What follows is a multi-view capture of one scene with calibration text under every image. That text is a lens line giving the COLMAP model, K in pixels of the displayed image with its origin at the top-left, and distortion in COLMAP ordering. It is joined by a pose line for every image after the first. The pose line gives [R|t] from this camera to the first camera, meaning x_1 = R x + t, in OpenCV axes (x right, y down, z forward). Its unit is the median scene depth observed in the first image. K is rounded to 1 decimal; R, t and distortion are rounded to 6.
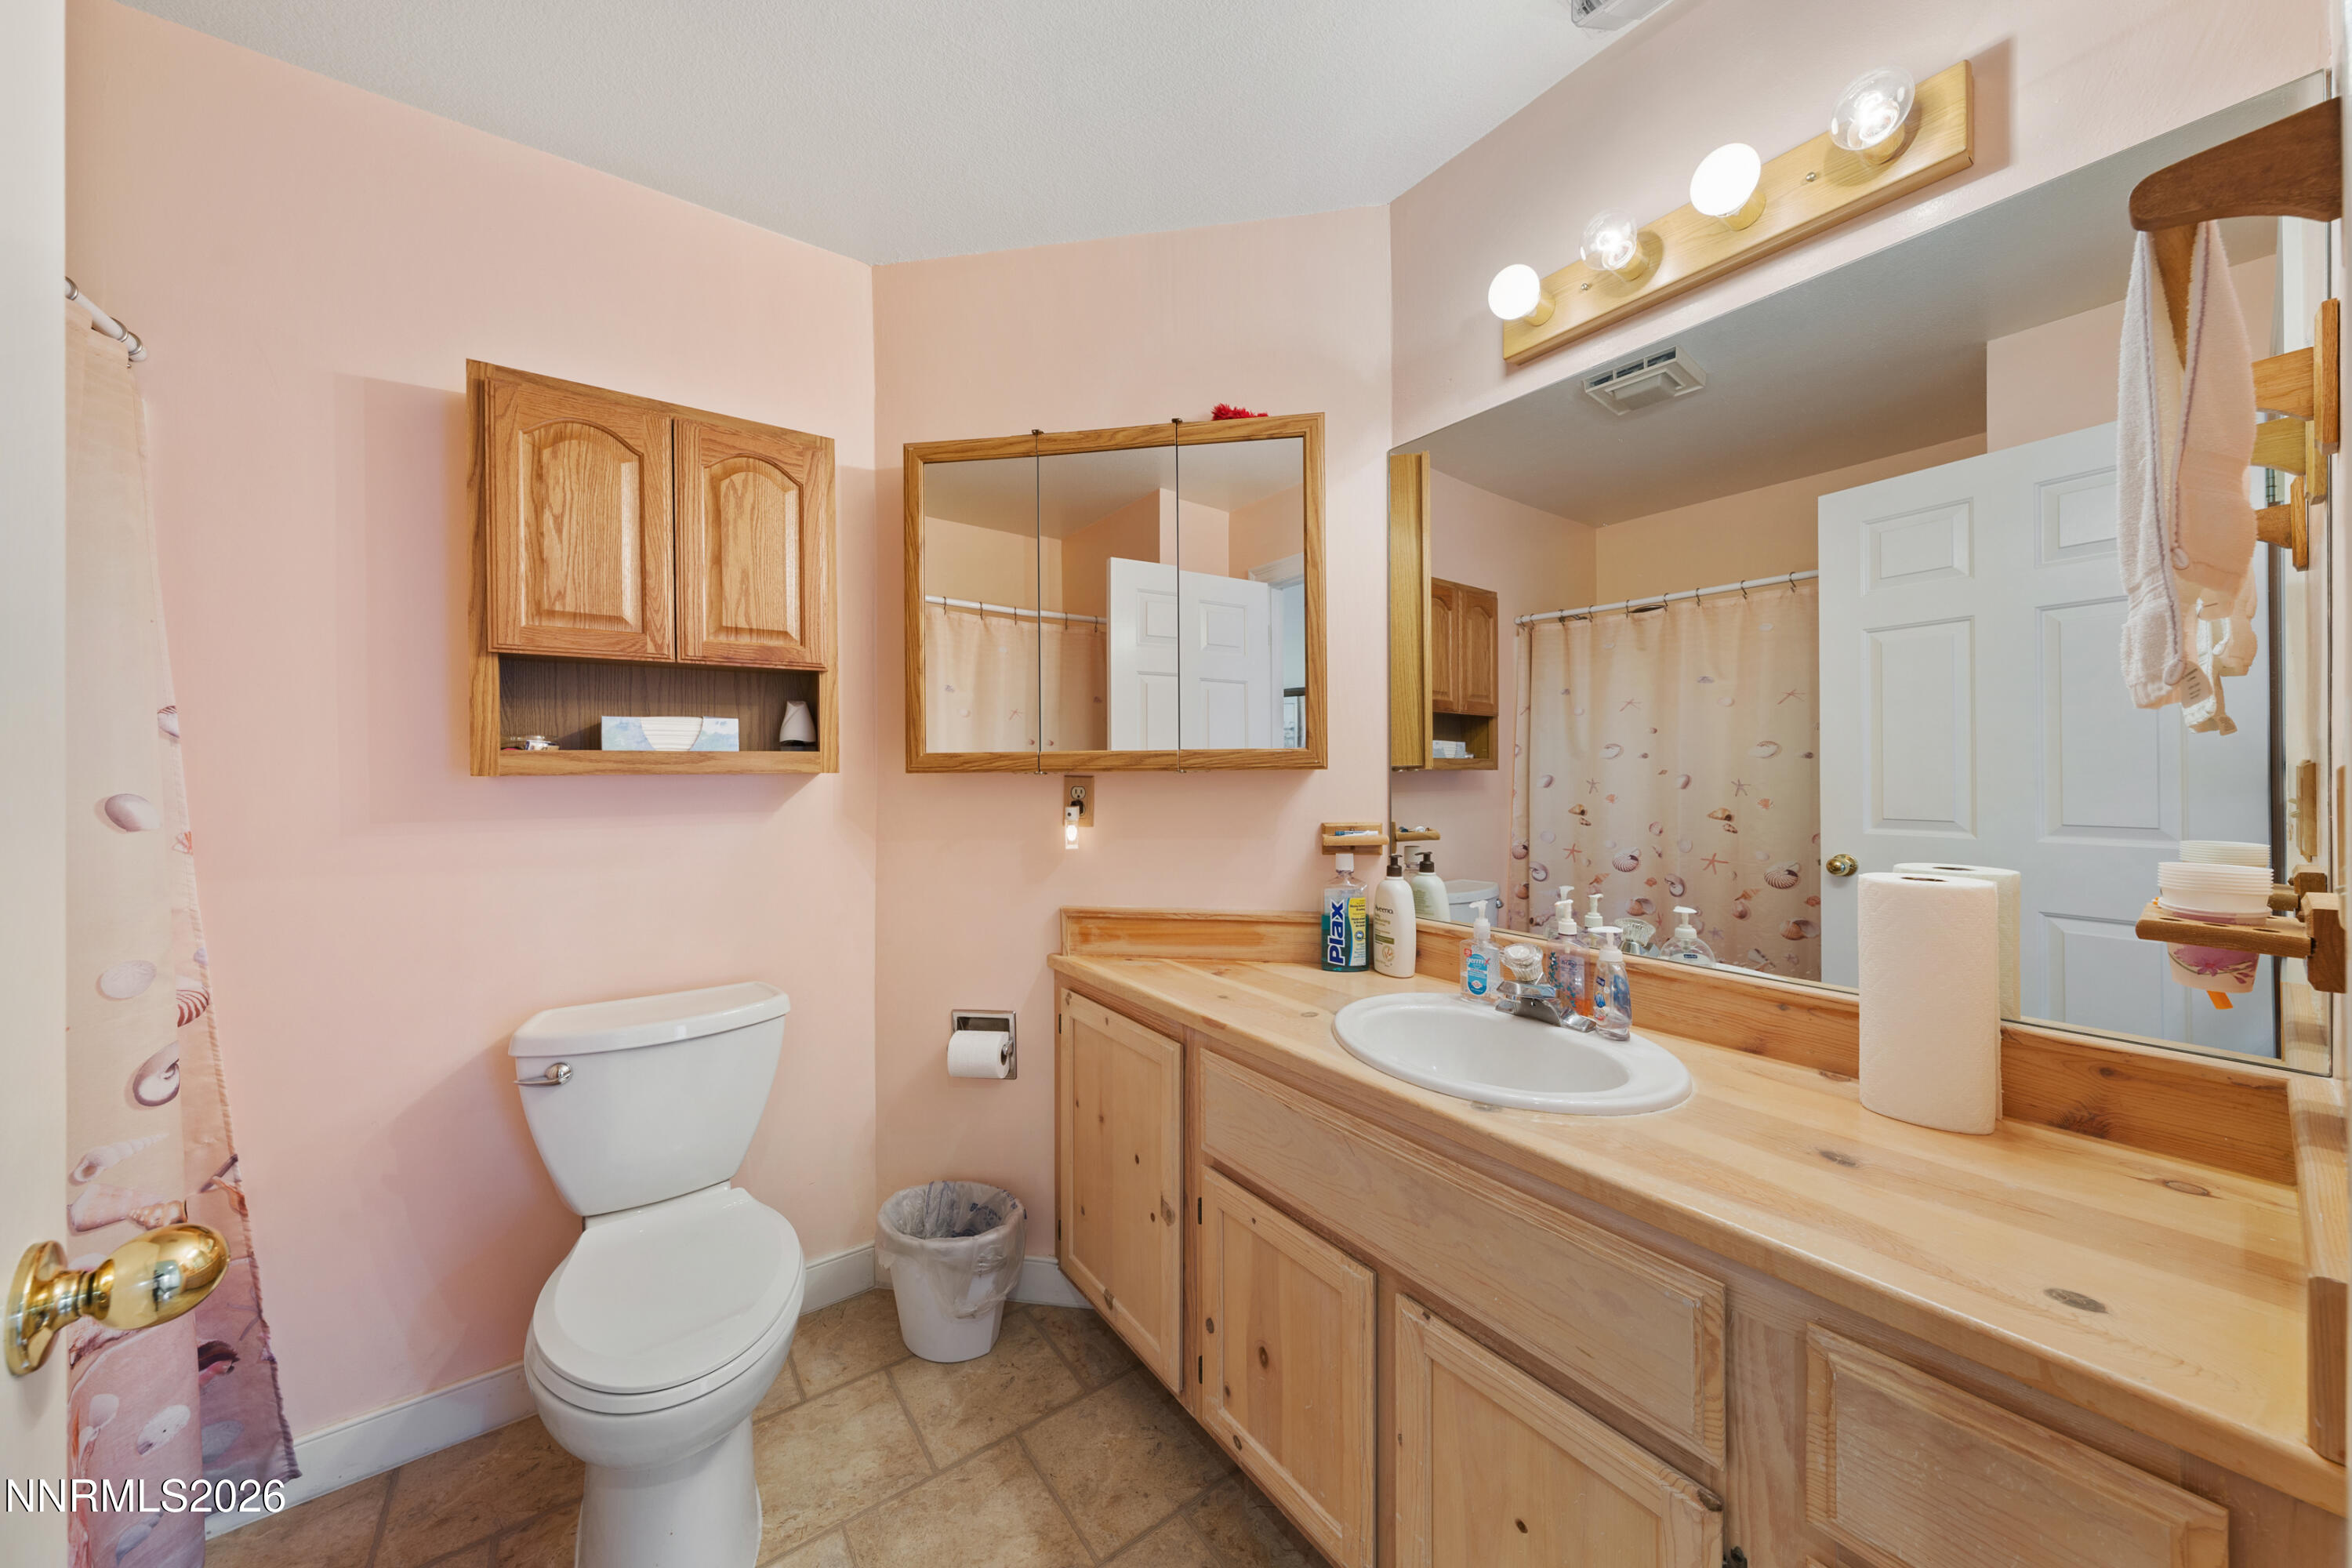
lens RADIAL K [[794.5, 0, 1176.1], [0, 794.5, 768.7], [0, 0, 1]] dist [0.001319, -0.001299]
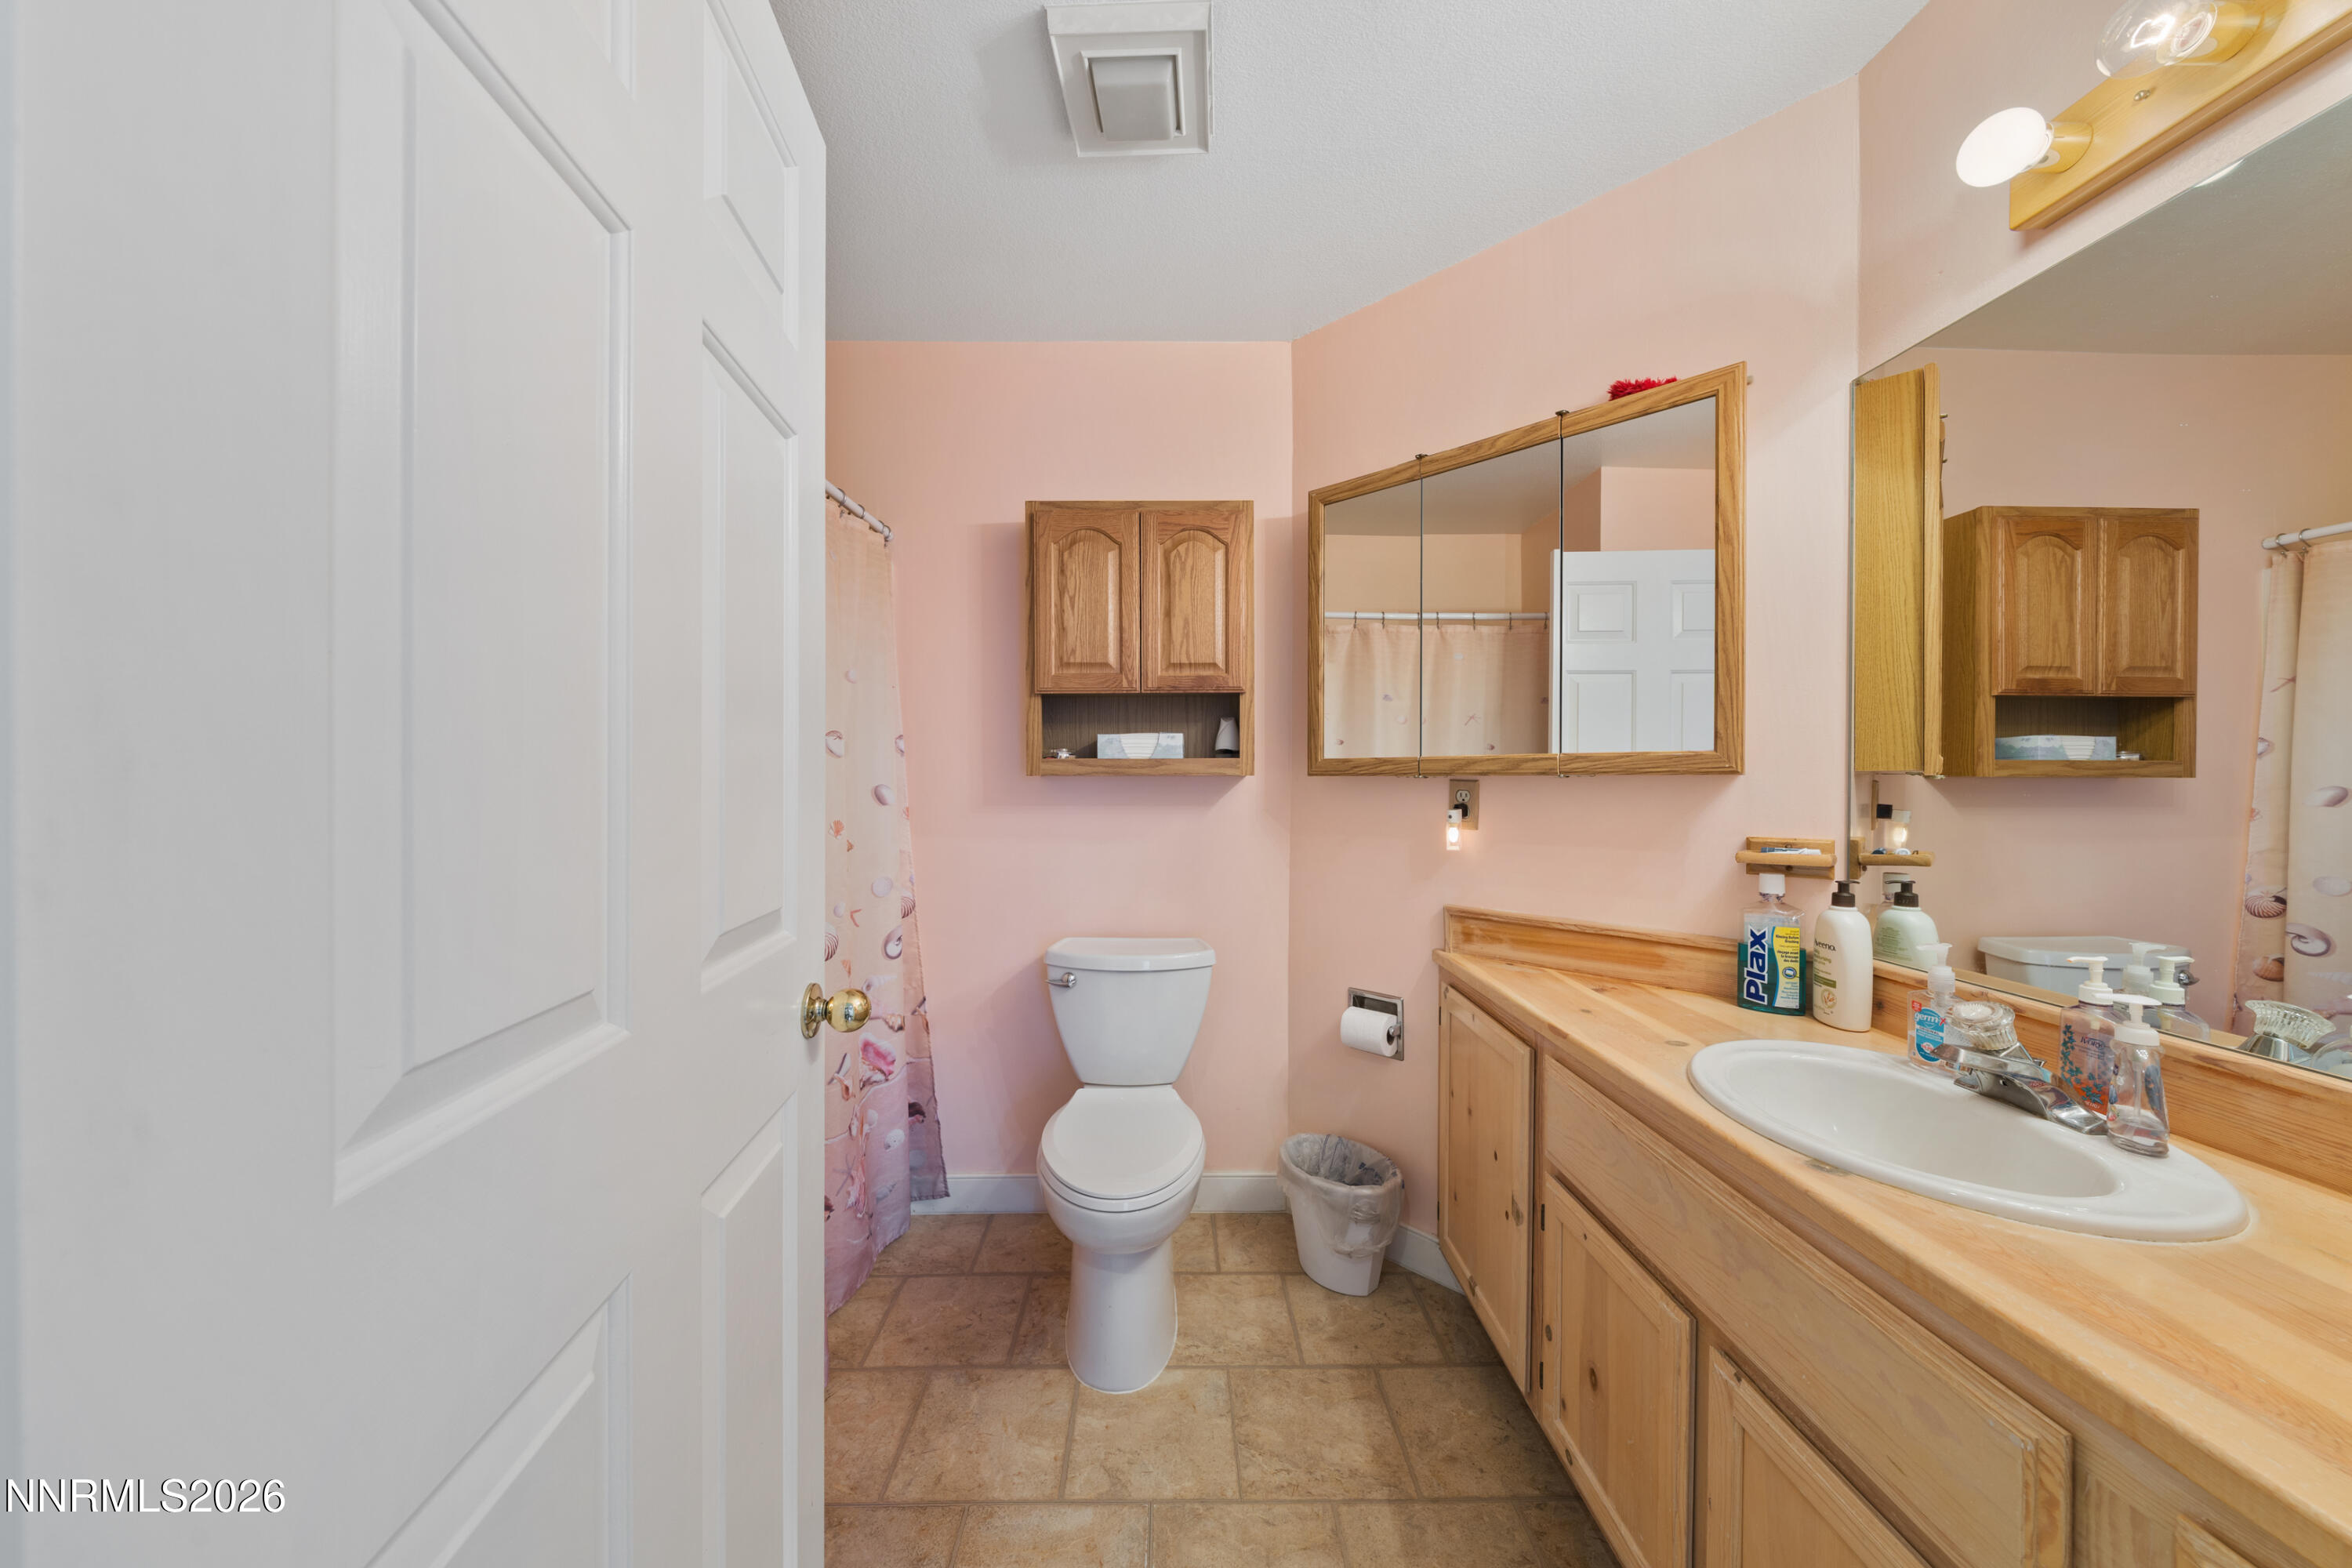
lens RADIAL K [[797.1, 0, 1173.1], [0, 797.1, 777.8], [0, 0, 1]] dist [0.000108, -0.000177]
pose [[0.814308, 0.007364, -0.580386, 0.194327], [-0.003909, 0.999966, 0.007203, 0.000315], [0.580420, -0.003597, 0.814309, -0.068616]]
